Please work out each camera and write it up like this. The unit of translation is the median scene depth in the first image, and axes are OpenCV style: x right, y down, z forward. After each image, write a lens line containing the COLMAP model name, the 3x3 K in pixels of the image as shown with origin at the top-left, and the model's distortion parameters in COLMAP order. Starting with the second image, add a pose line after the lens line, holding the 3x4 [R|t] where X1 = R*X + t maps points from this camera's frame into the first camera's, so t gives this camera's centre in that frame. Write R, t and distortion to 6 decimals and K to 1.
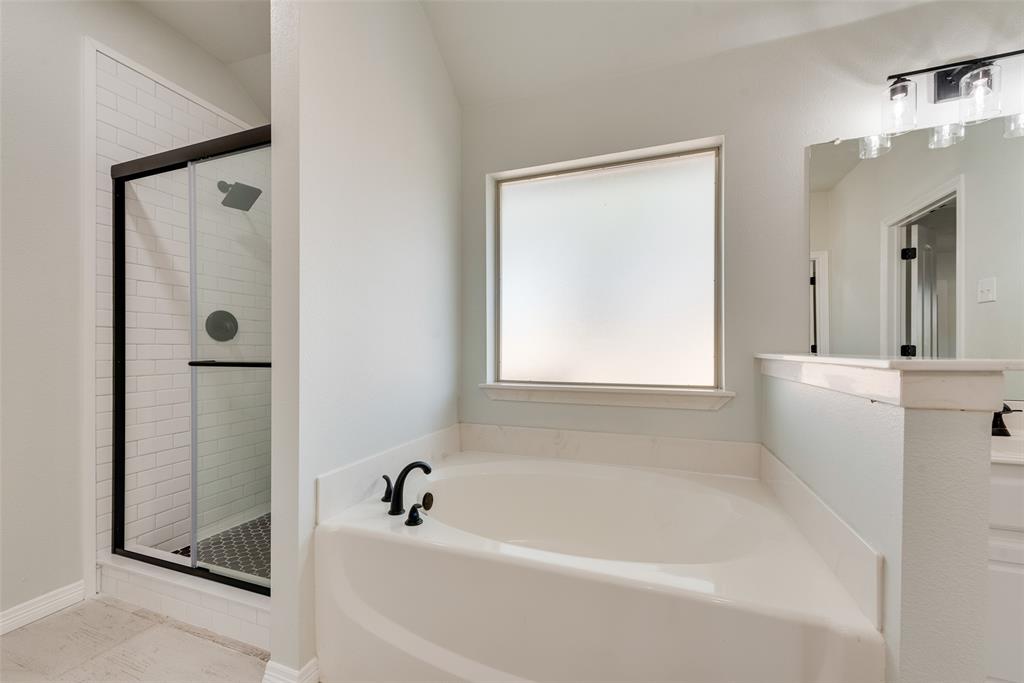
lens RADIAL K [[402.1, 0, 507.6], [0, 402.1, 346.6], [0, 0, 1]] dist [0.010578, -0.001954]
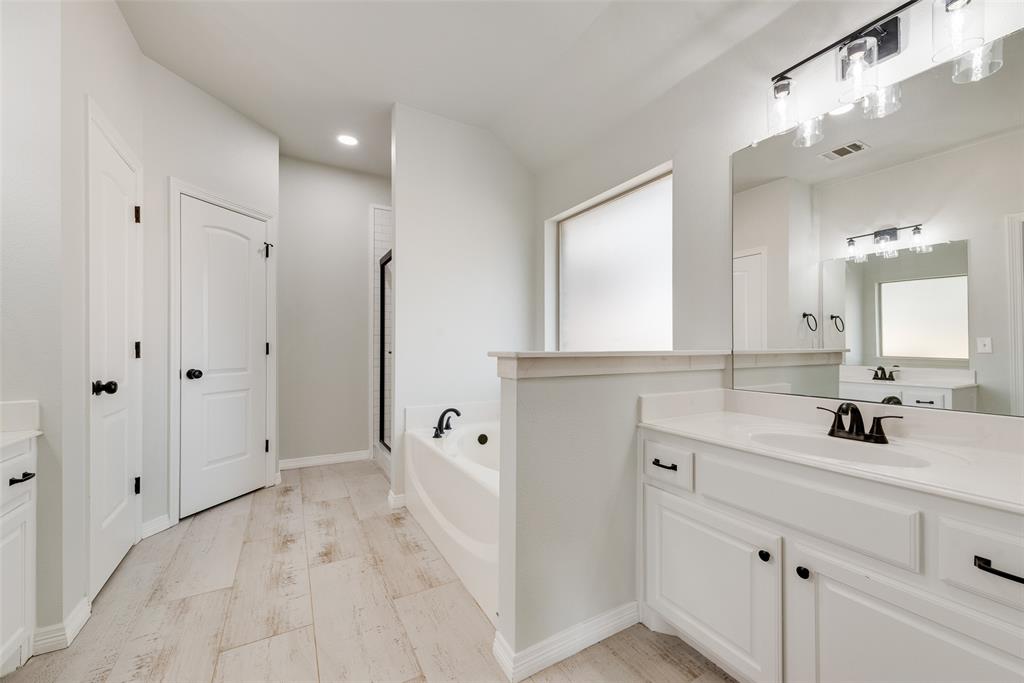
lens RADIAL K [[402.1, 0, 520.6], [0, 402.1, 339.8], [0, 0, 1]] dist [0.010578, -0.001954]
pose [[0.771361, -0.007659, -0.636352, 0.987598], [0.002012, 0.999952, -0.009597, -0.001249], [0.636395, 0.006122, 0.771339, -0.163478]]
